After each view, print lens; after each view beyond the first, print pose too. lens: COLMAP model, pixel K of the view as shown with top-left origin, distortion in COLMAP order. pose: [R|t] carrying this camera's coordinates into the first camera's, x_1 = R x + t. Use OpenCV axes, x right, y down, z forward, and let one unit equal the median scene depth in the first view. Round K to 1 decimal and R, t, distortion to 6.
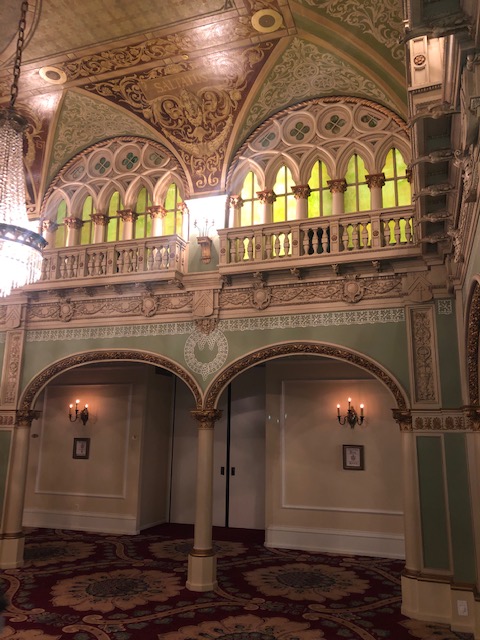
lens RADIAL K [[510.7, 0, 242.5], [0, 510.7, 319.7], [0, 0, 1]] dist [0.002693, 0.002183]
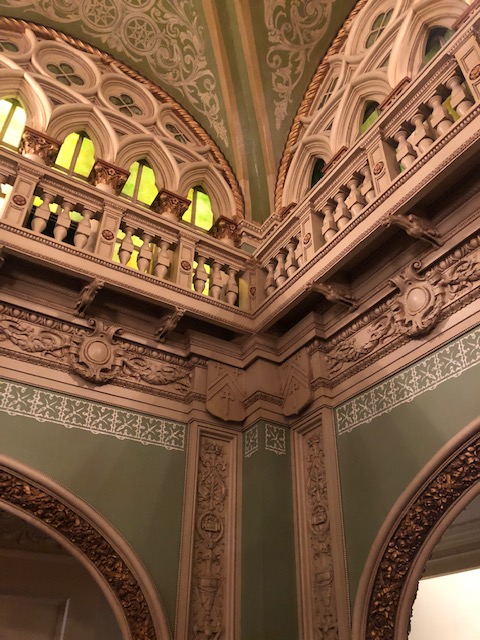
lens RADIAL K [[510.7, 0, 239.8], [0, 510.7, 318.2], [0, 0, 1]] dist [0.002693, 0.002183]
pose [[0.627395, 0.443070, 0.640363, -0.008832], [-0.165998, 0.879544, -0.445923, 0.081644], [-0.760802, 0.173471, 0.625370, 0.540769]]
